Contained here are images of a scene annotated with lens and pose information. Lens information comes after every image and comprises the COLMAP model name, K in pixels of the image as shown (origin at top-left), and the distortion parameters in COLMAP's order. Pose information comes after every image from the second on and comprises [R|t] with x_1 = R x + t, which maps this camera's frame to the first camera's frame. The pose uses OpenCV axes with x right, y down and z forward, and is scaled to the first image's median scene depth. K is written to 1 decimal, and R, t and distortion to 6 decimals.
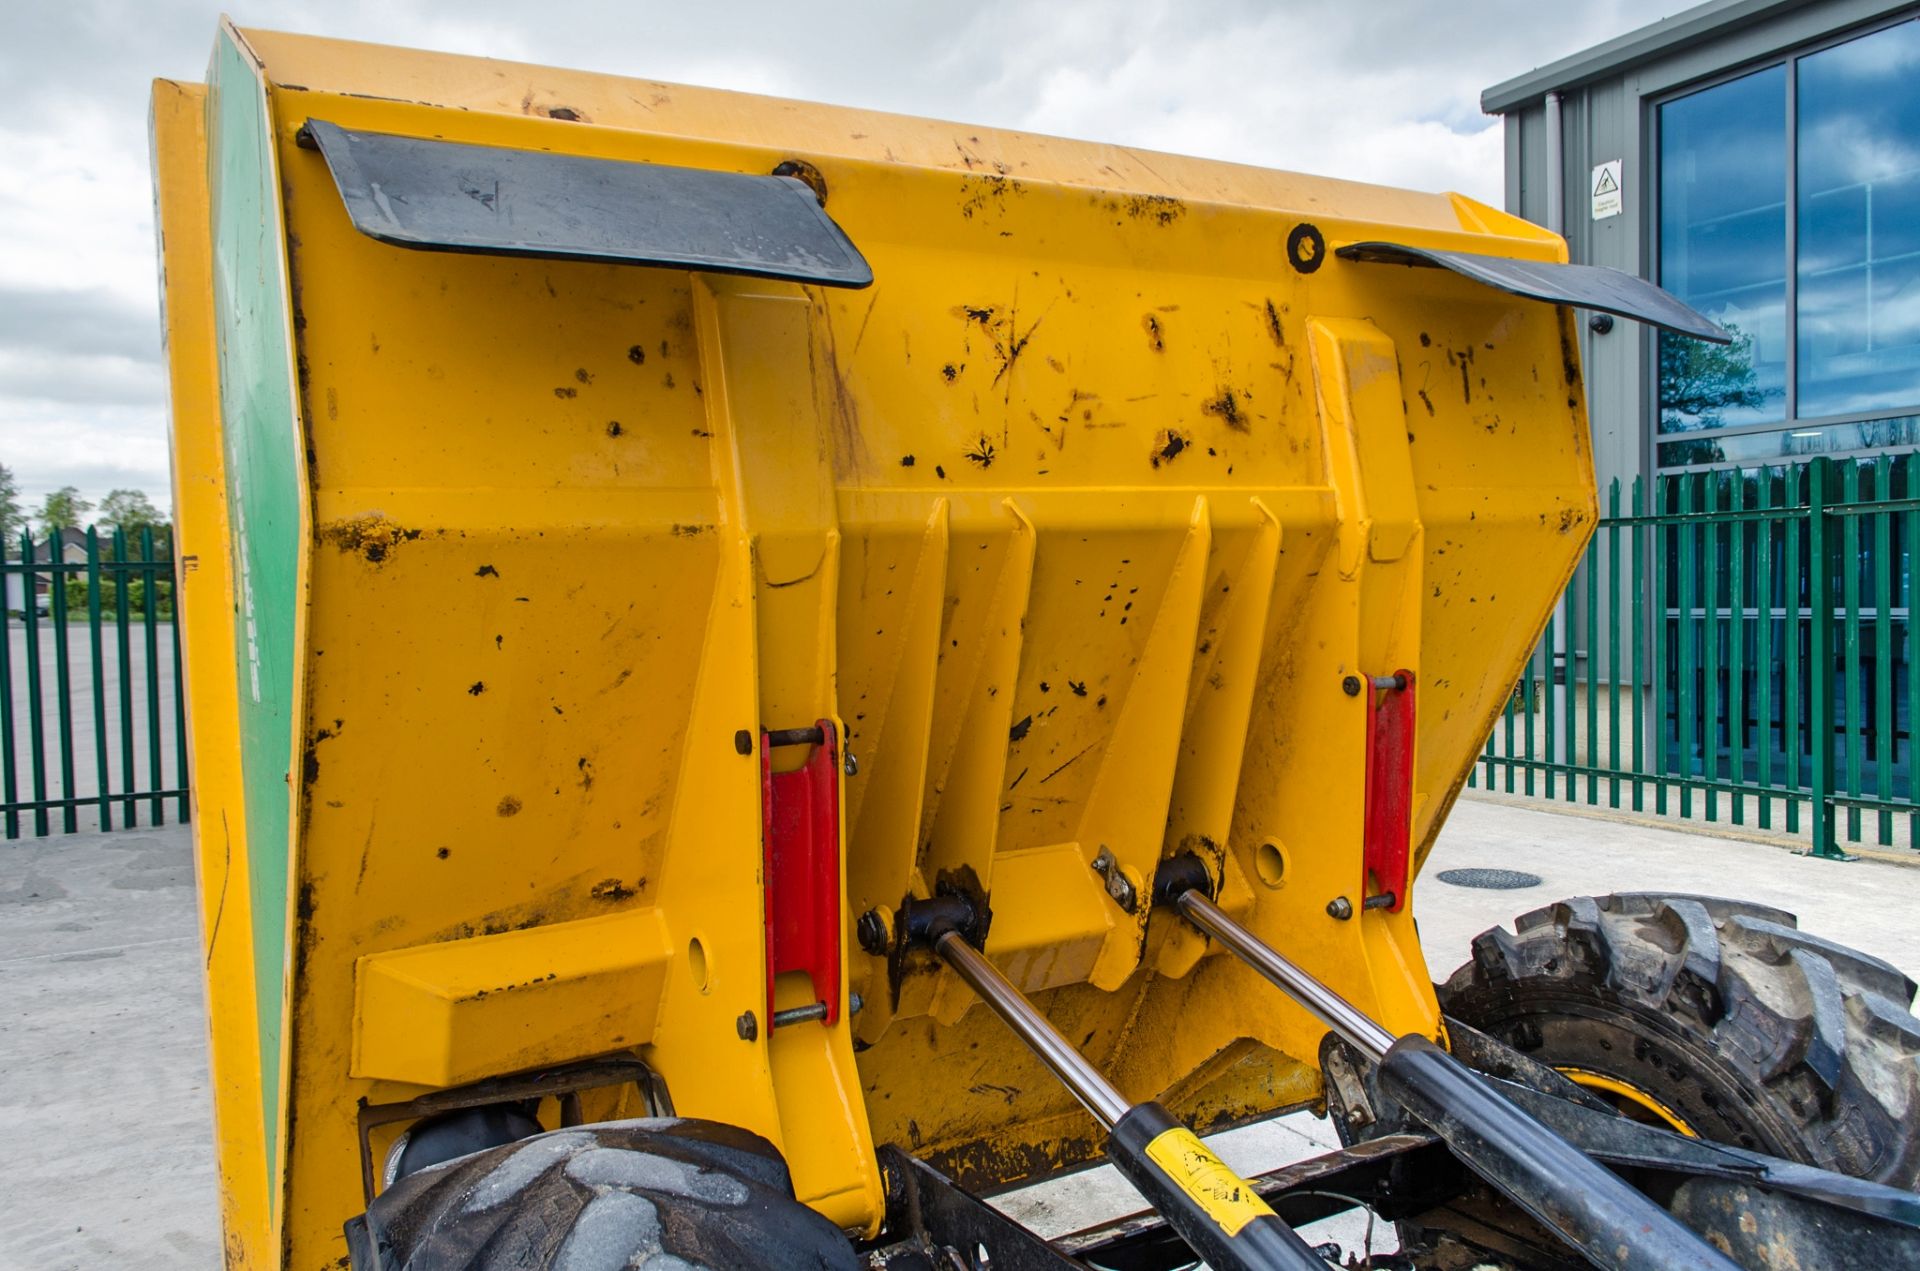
lens RADIAL K [[1452.1, 0, 960.0], [0, 1452.1, 635.5], [0, 0, 1]] dist [0.024488, -0.013445]
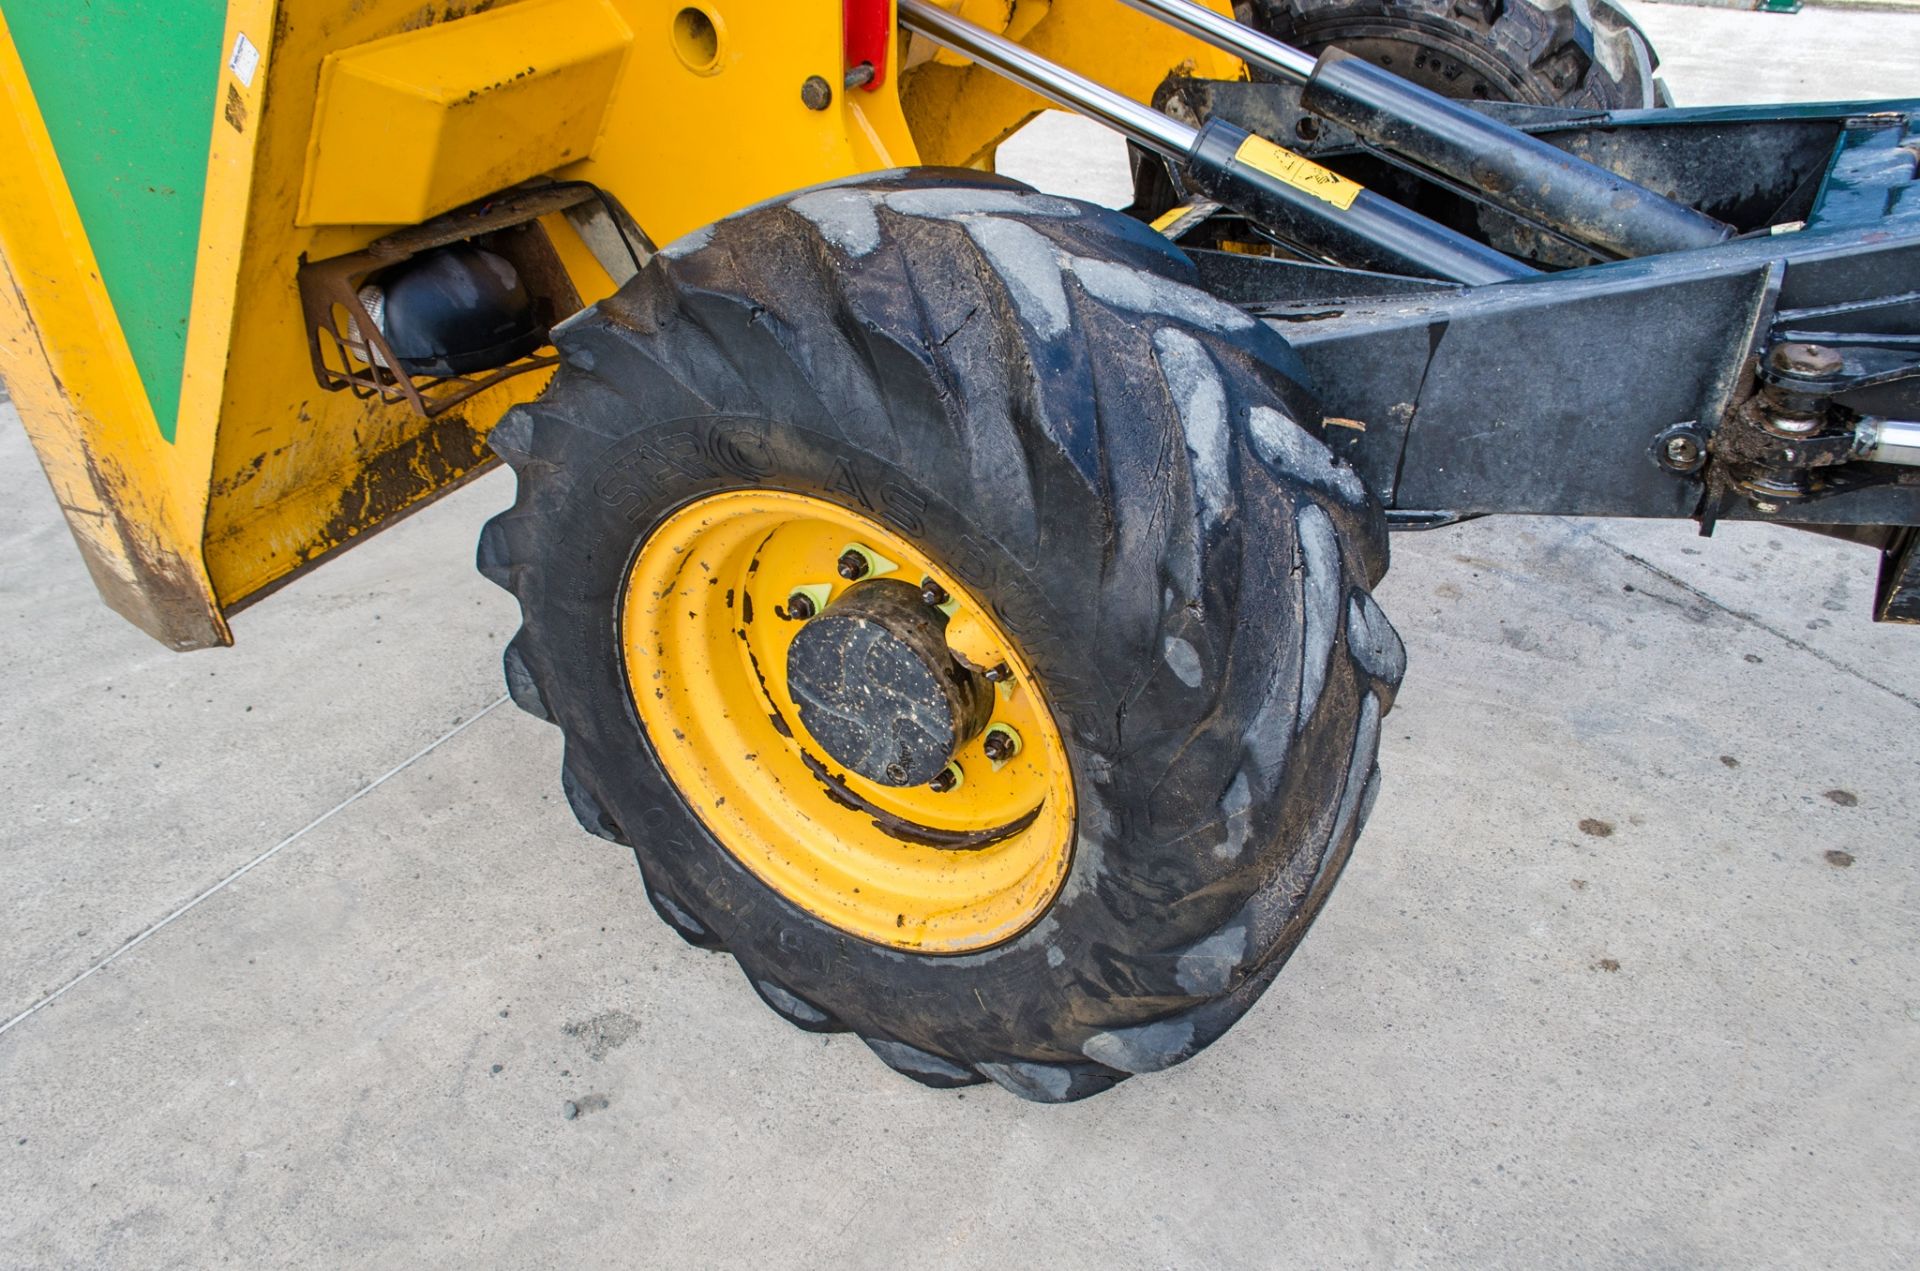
lens RADIAL K [[1452.1, 0, 960.0], [0, 1452.1, 635.5], [0, 0, 1]] dist [0.024488, -0.013445]
pose [[0.878388, -0.255251, 0.404082, -0.473695], [0.013043, 0.857937, 0.513590, 0.083827], [-0.477771, -0.445861, 0.756930, 0.104055]]
